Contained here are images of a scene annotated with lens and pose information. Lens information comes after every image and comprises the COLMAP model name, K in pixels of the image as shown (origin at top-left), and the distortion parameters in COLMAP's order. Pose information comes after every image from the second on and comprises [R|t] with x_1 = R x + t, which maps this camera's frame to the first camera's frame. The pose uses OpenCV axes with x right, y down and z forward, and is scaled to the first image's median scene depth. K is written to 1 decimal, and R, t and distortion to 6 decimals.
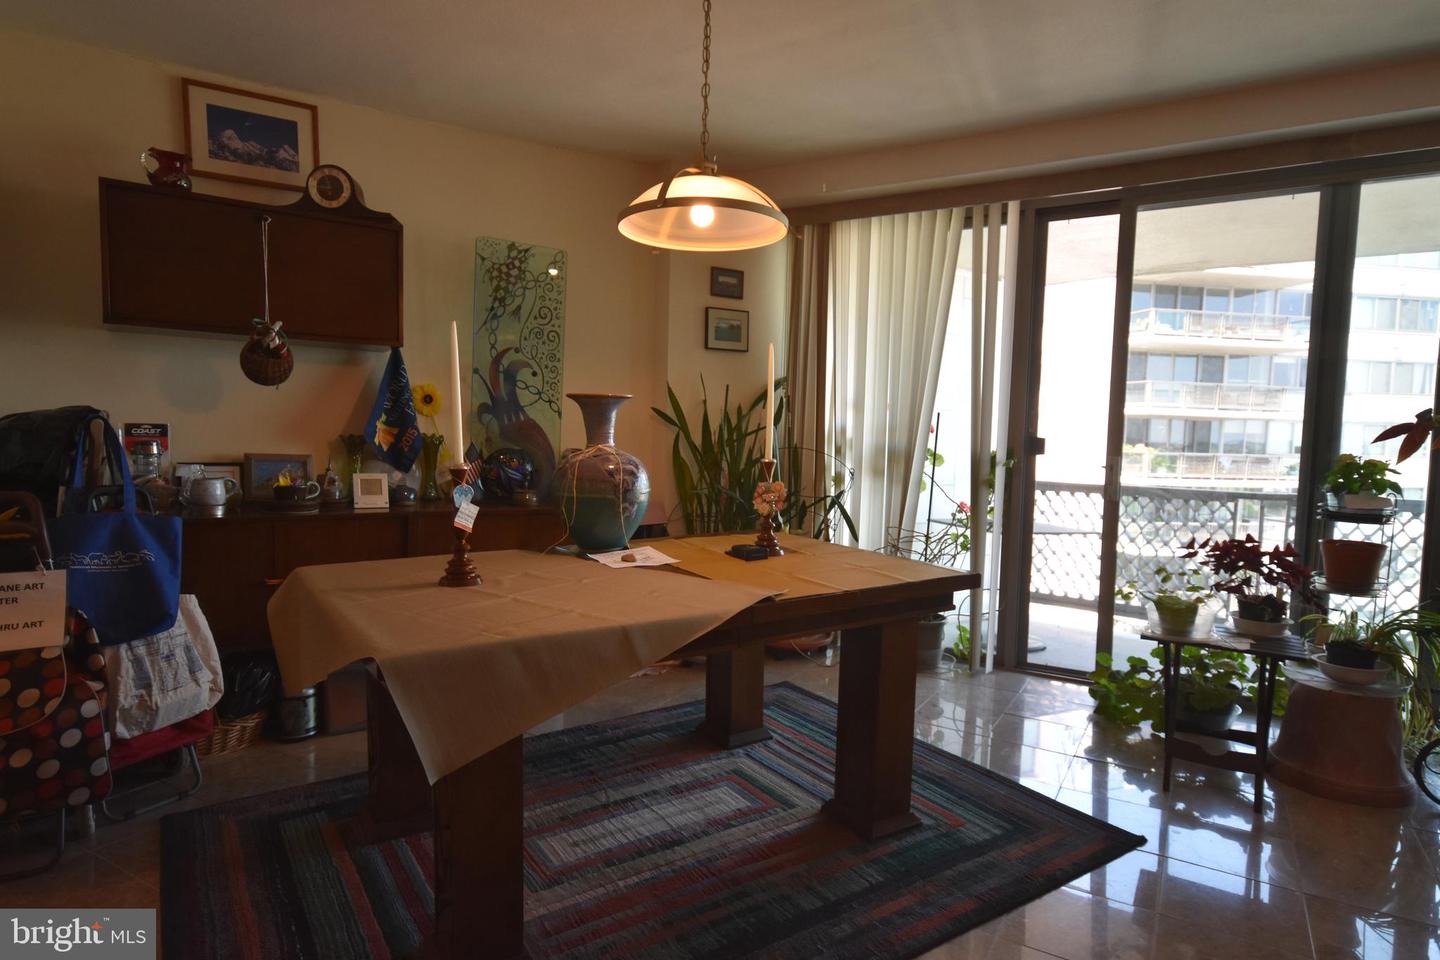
lens RADIAL K [[805.5, 0, 715.9], [0, 805.5, 488.7], [0, 0, 1]] dist [0.001737, 0.001502]
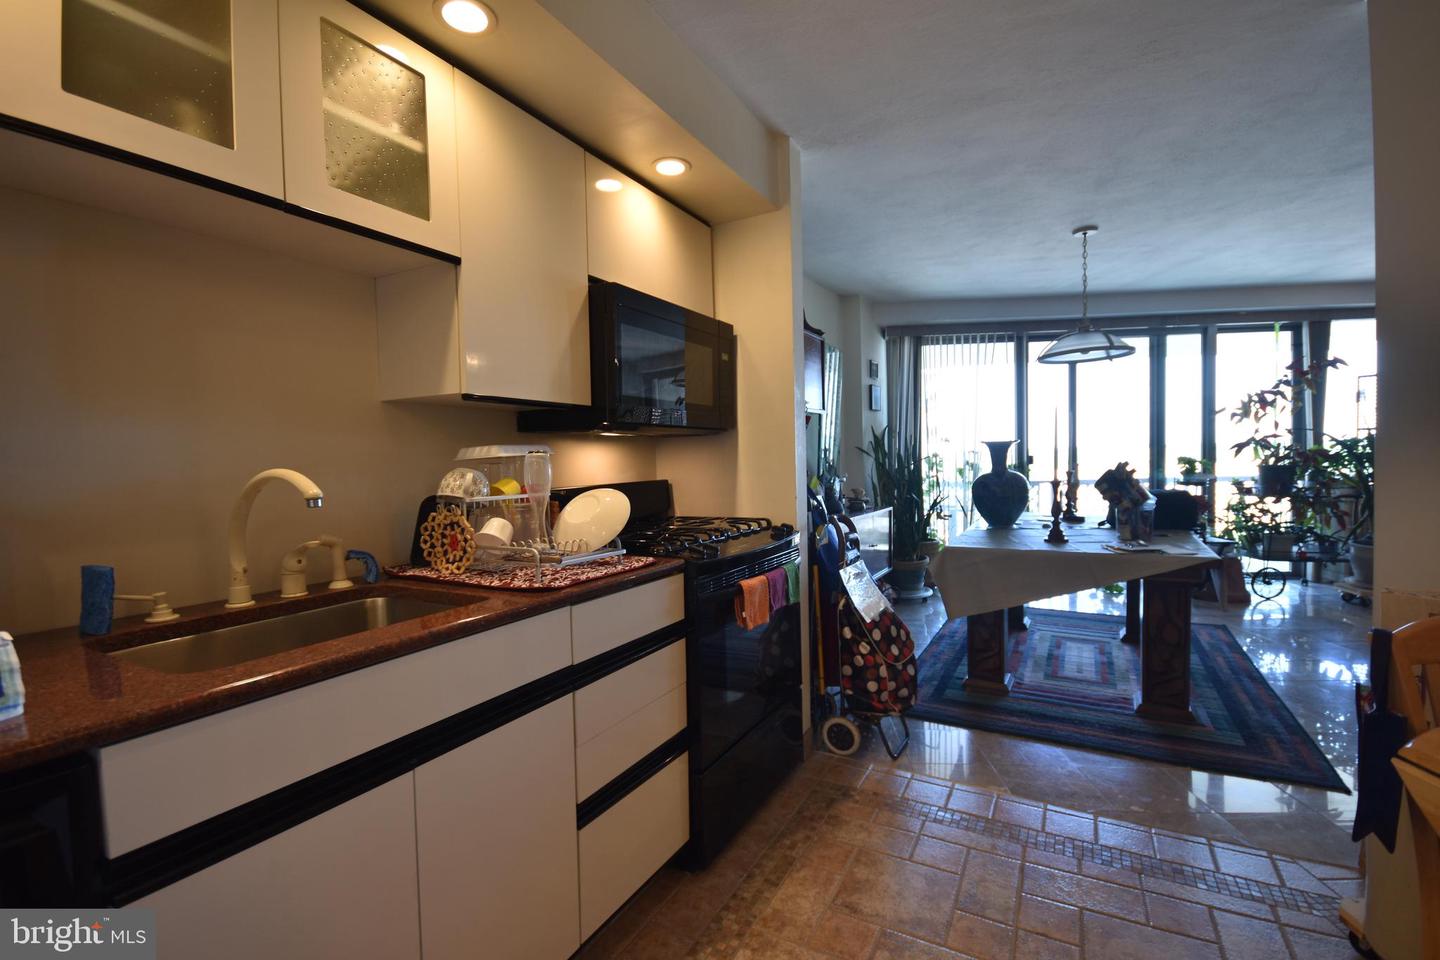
lens RADIAL K [[624.6, 0, 727.1], [0, 624.6, 477.7], [0, 0, 1]] dist [-0.001375, -0.000408]
pose [[0.898244, -0.060110, 0.435367, -1.009130], [0.075354, 0.996998, -0.017818, -0.042498], [-0.432989, 0.048811, 0.900077, -0.009589]]
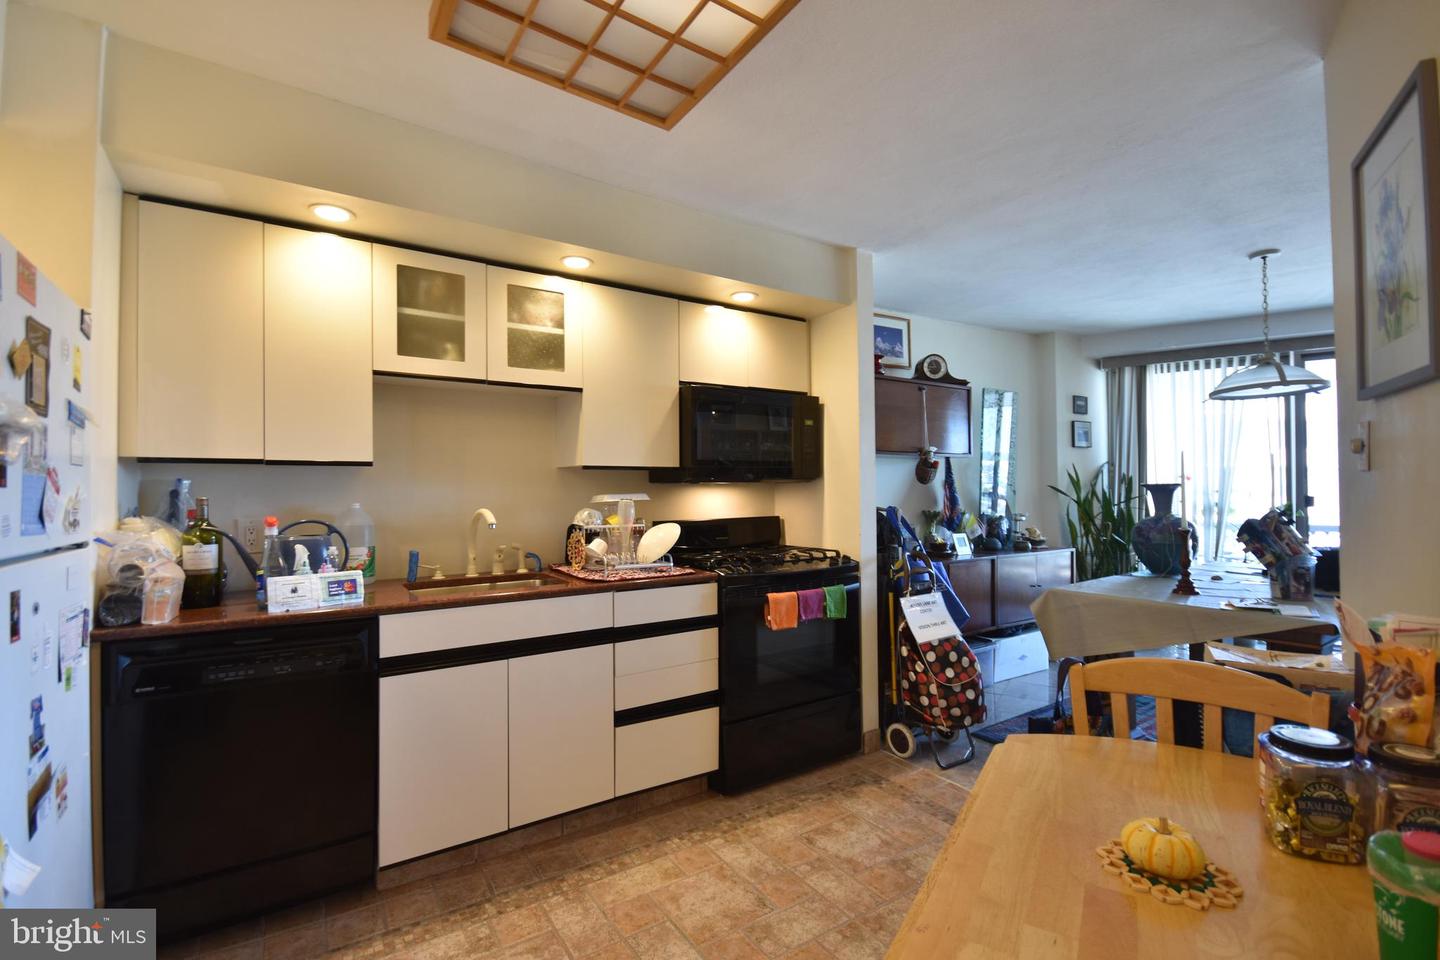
lens RADIAL K [[626.6, 0, 738.5], [0, 626.6, 476.8], [0, 0, 1]] dist [0.003619, 0.000288]
pose [[0.999216, -0.036992, -0.014140, -0.792366], [0.035601, 0.995445, -0.088445, -0.035677], [0.017347, 0.087873, 0.995981, -0.278284]]
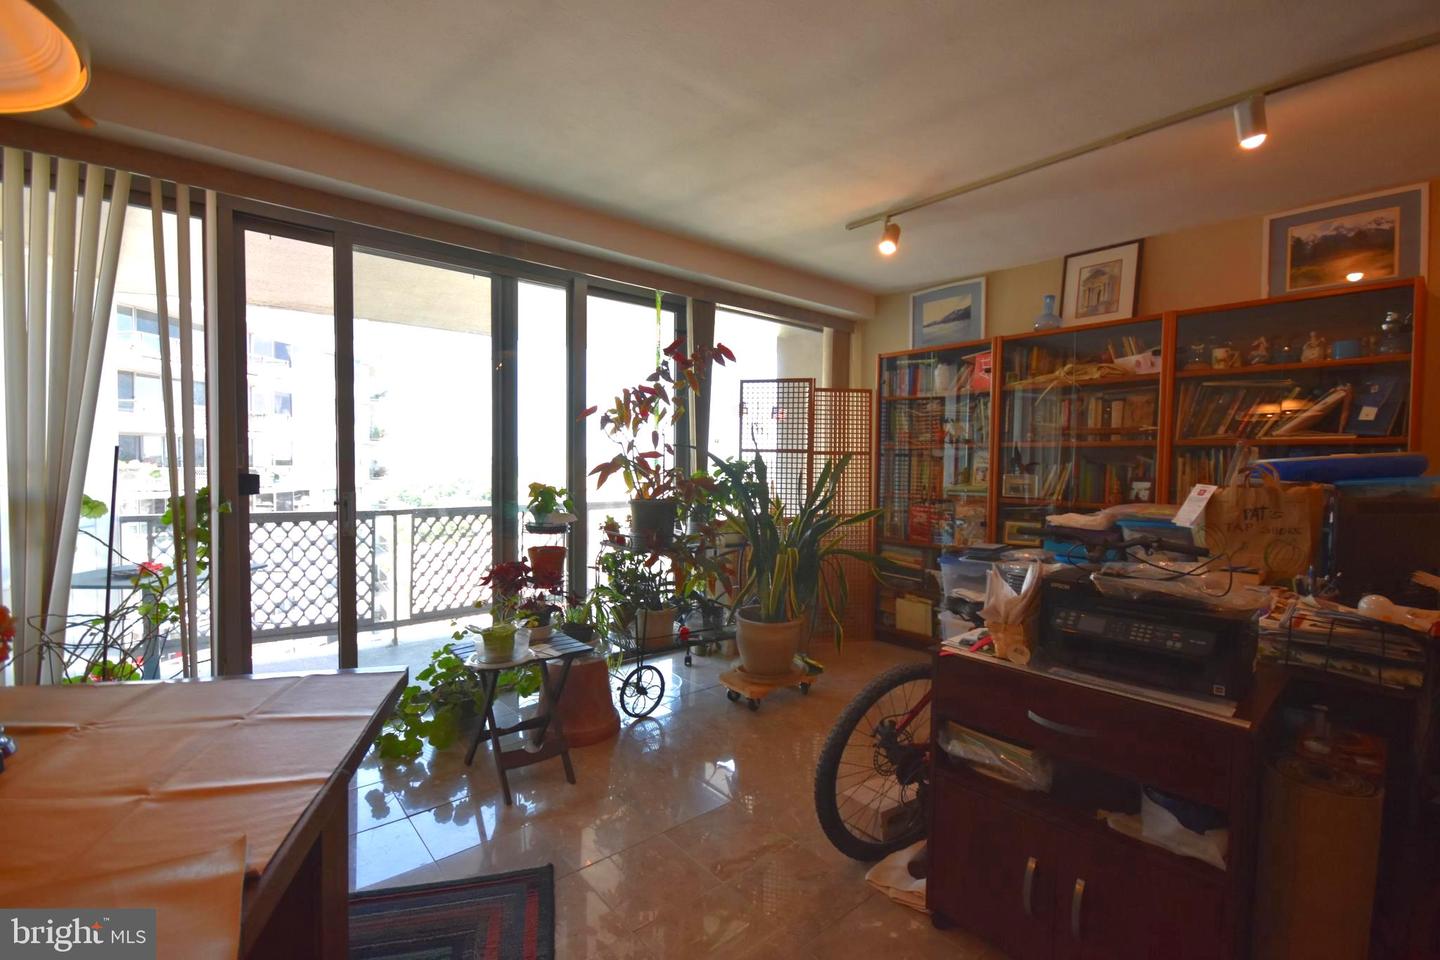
lens RADIAL K [[636.3, 0, 720.0], [0, 636.3, 480.0], [0, 0, 1]] dist [-0.002536, -0.000354]
pose [[0.323225, -0.045381, 0.945233, -0.102440], [0.063536, 0.997636, 0.026171, -0.049784], [-0.944187, 0.051597, 0.325344, 0.335354]]
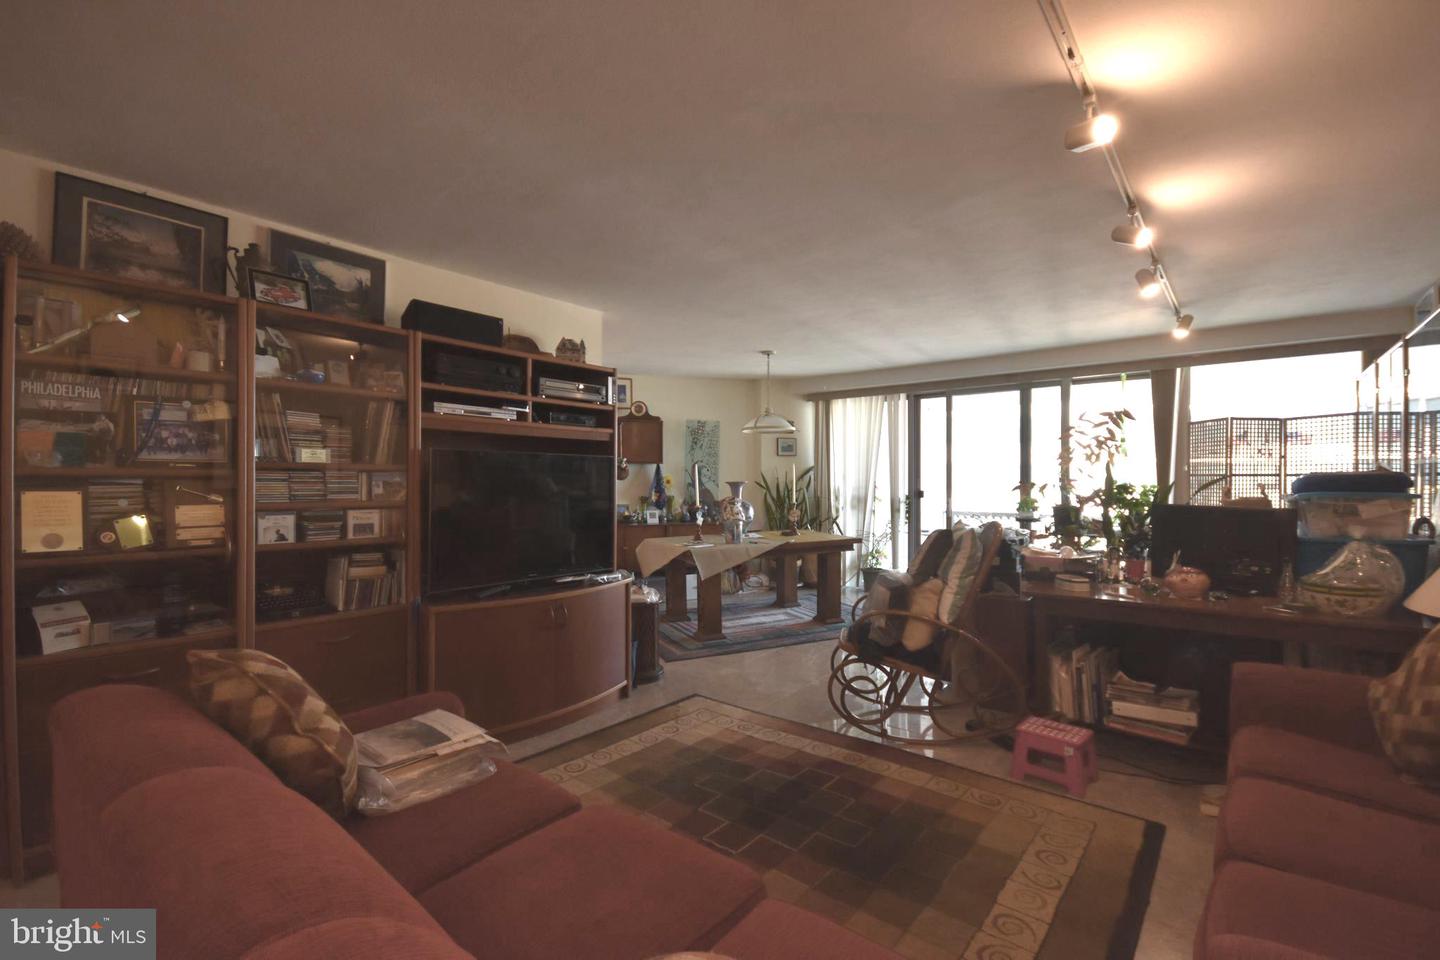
lens RADIAL K [[624.3, 0, 725.7], [0, 624.3, 478.6], [0, 0, 1]] dist [0.012402, -0.016065]
pose [[0.990583, -0.026726, -0.134277, 0.097415], [0.016480, 0.996907, -0.076841, 0.036790], [0.135915, 0.073905, 0.987960, -0.981975]]
